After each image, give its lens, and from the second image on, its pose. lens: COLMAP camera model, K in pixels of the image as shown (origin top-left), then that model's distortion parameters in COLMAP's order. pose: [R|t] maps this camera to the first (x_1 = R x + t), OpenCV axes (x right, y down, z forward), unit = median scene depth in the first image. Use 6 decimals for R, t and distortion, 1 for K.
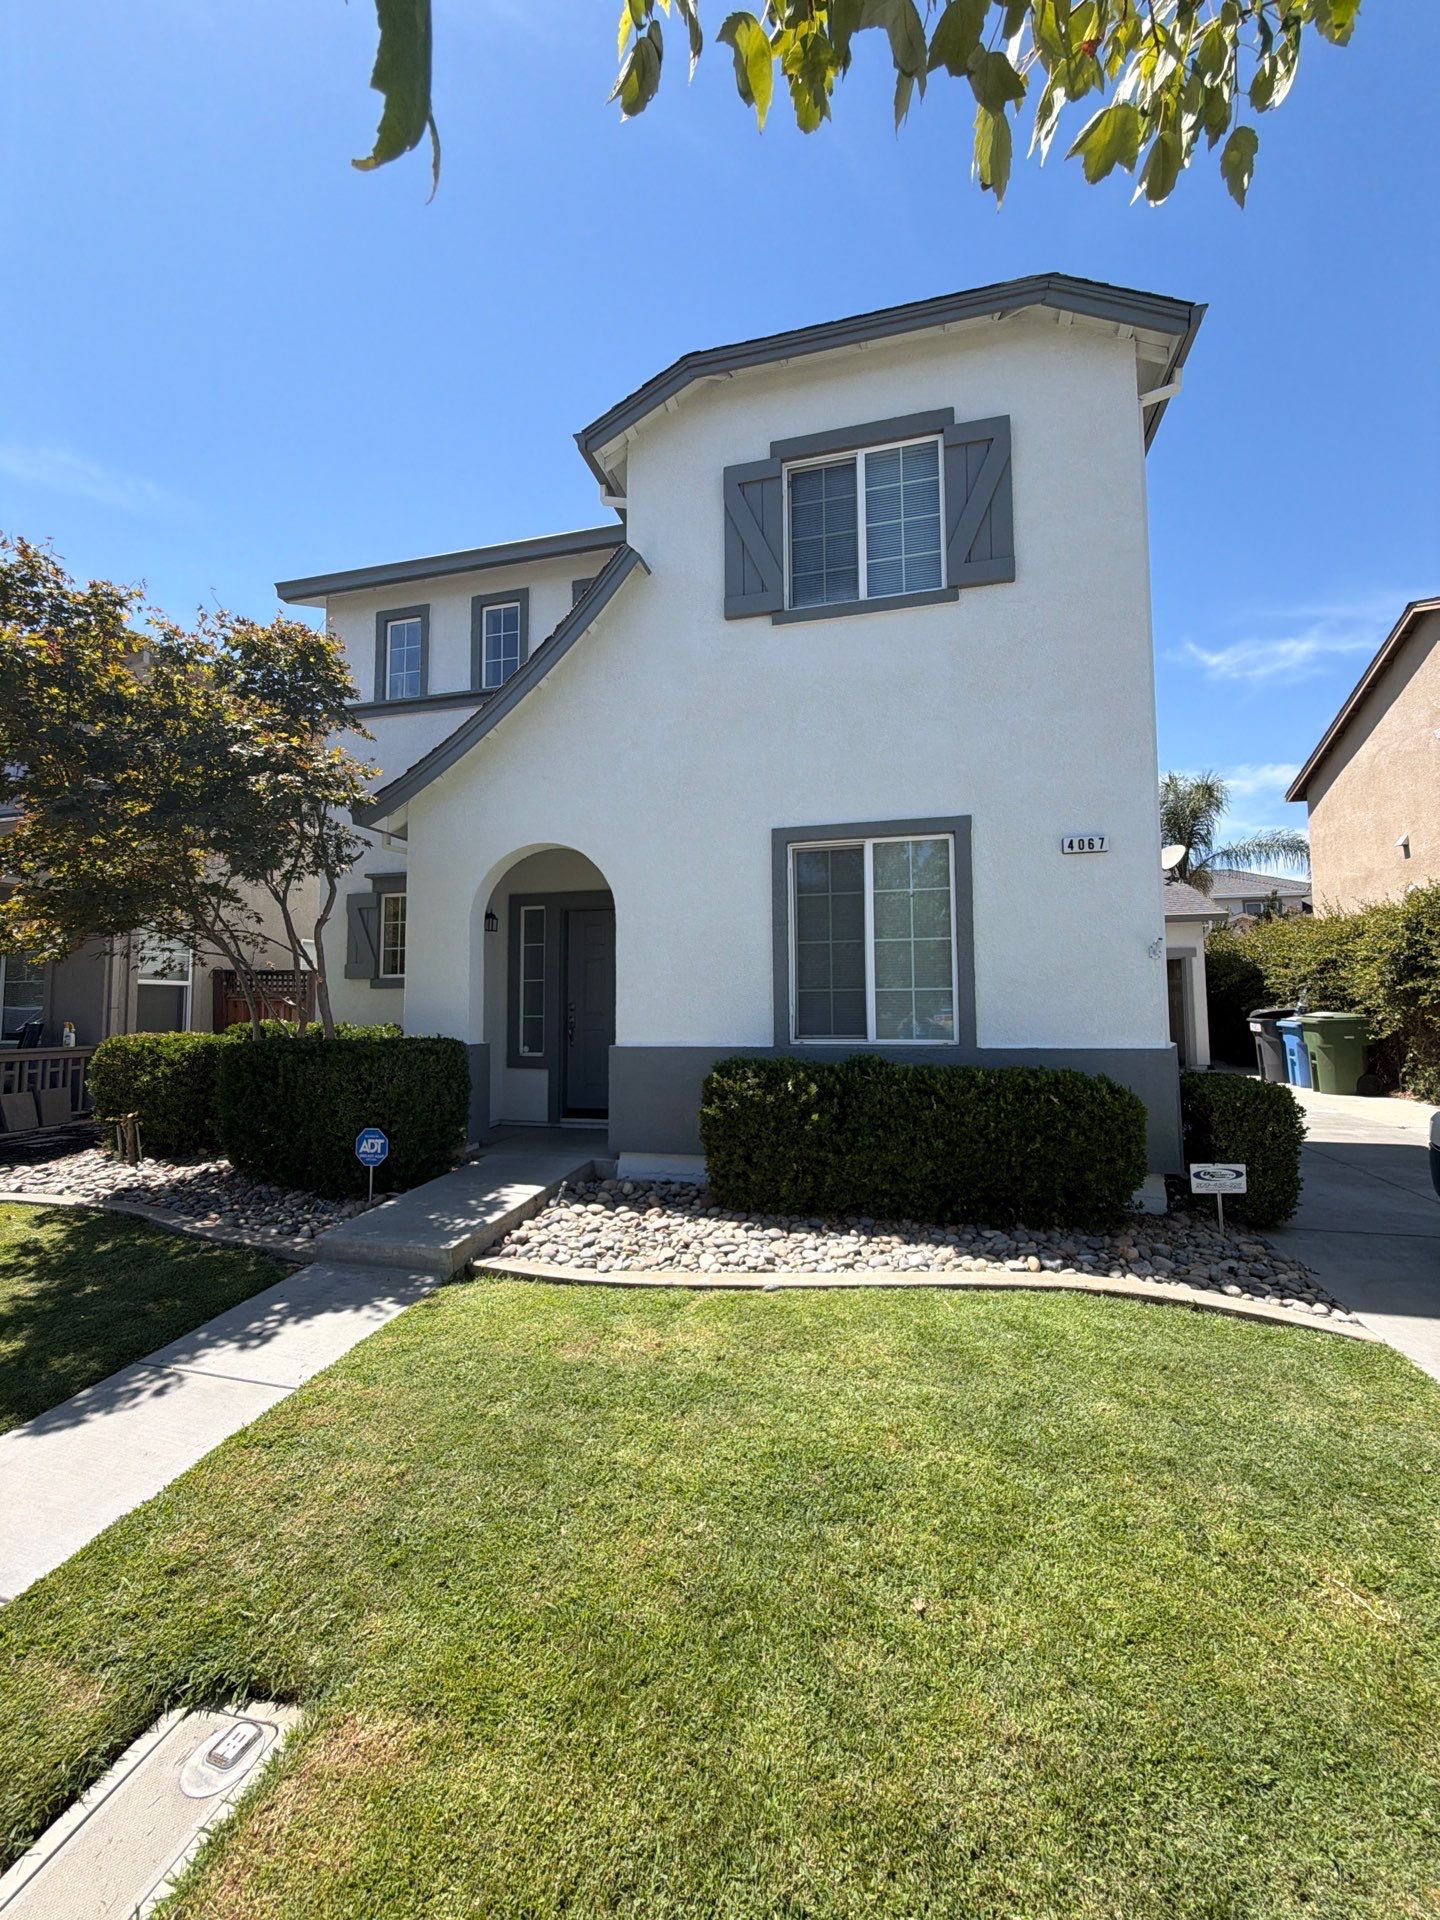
lens RADIAL K [[761.2, 0, 720.0], [0, 761.2, 960.0], [0, 0, 1]] dist [-0.000003, -0.000131]
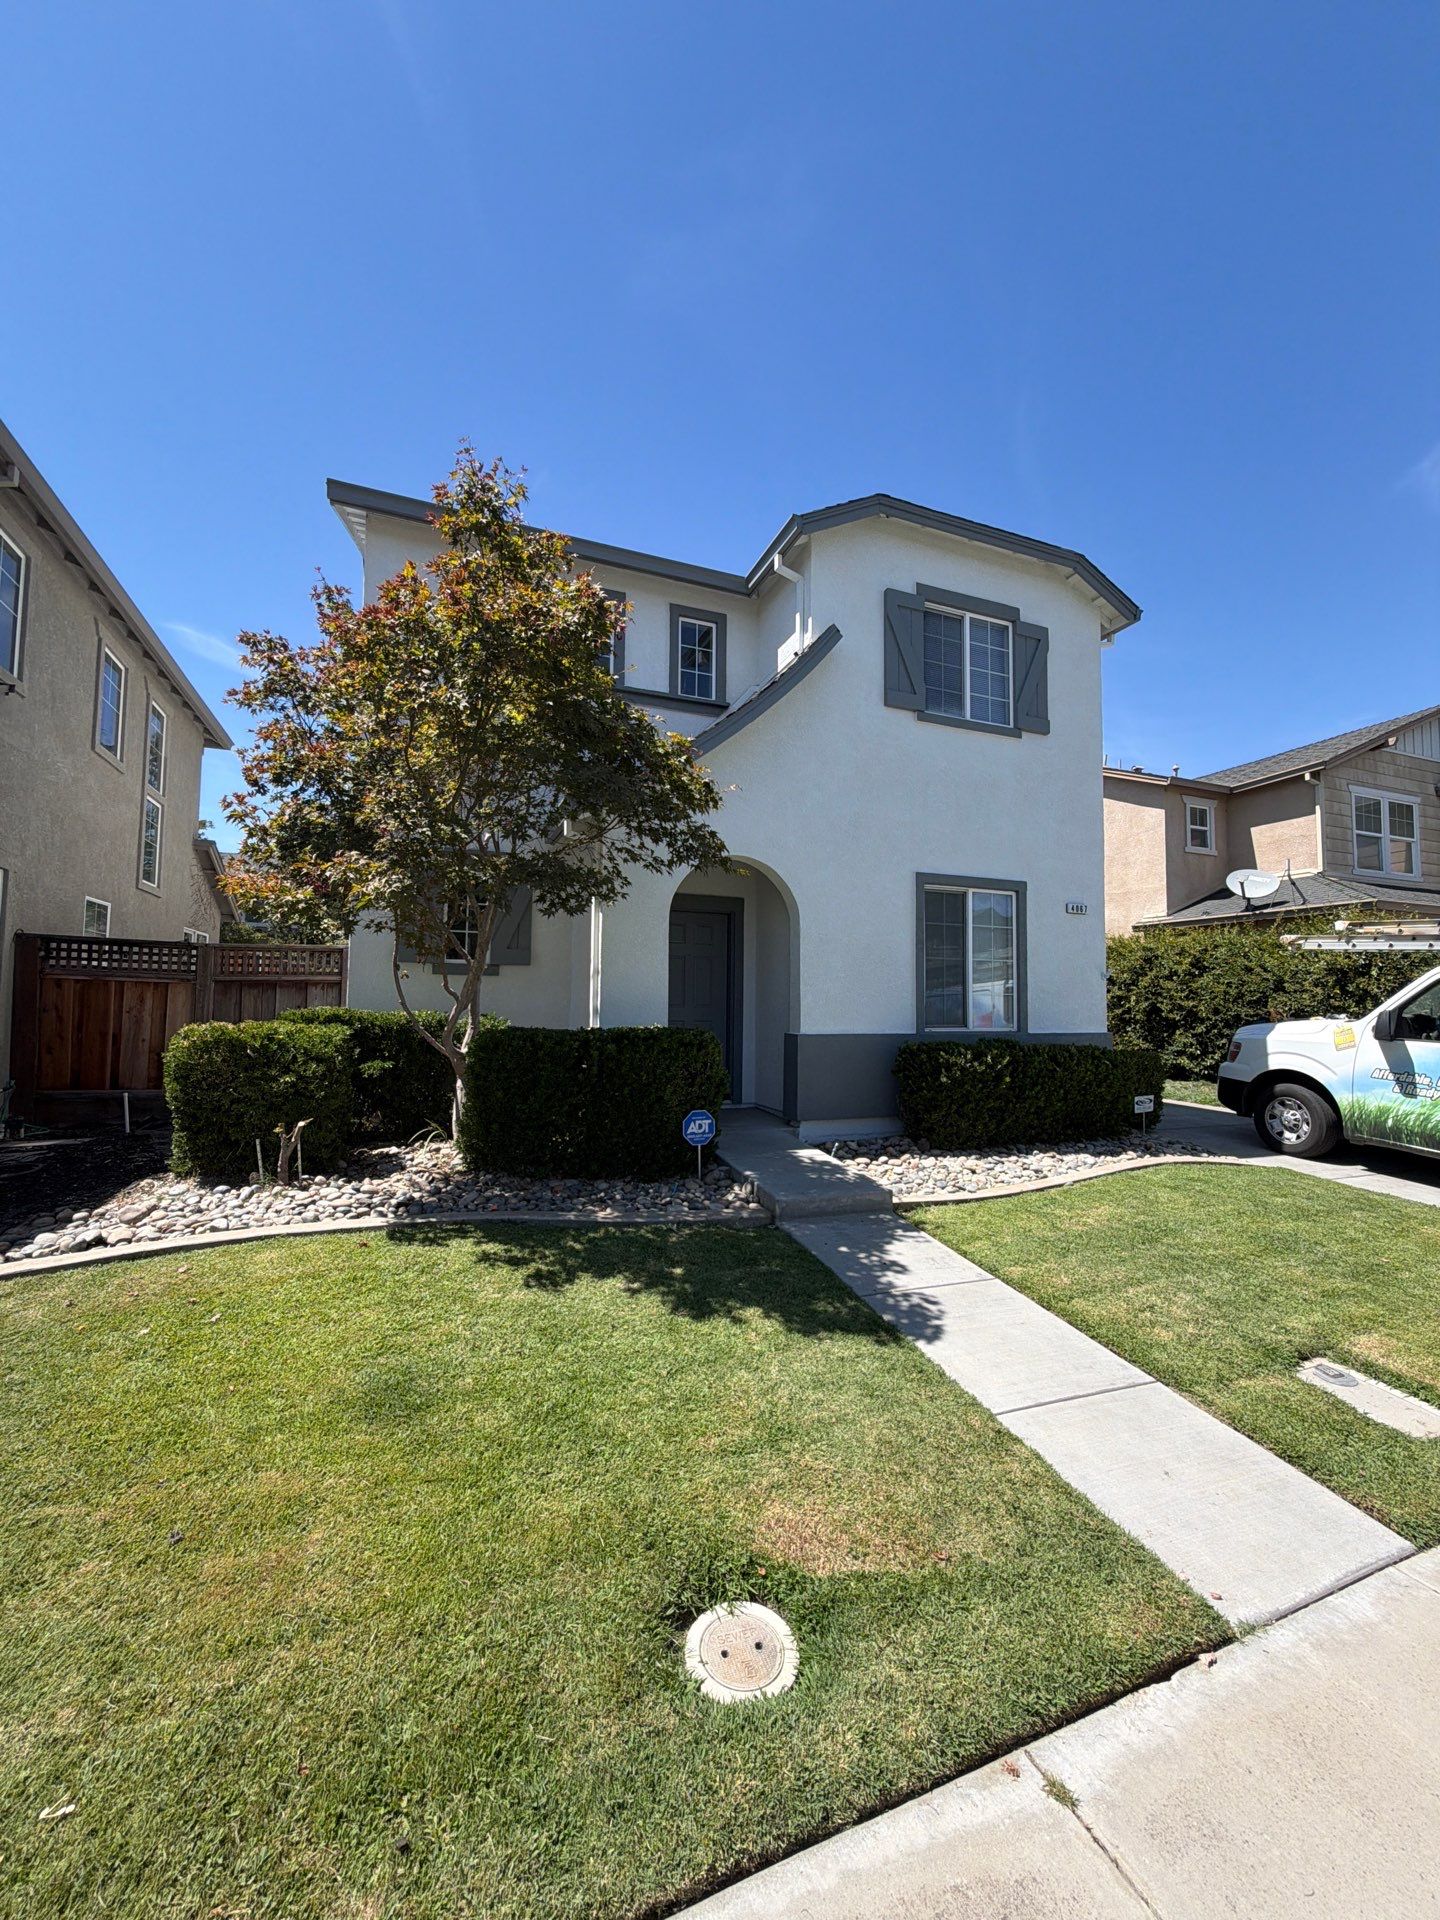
lens RADIAL K [[761.2, 0, 720.0], [0, 761.2, 960.0], [0, 0, 1]] dist [-0.000003, -0.000131]
pose [[0.808818, 0.052144, 0.585743, -1.088393], [-0.054716, 0.998413, -0.013325, 0.022266], [-0.585508, -0.021272, 0.810387, 0.118071]]
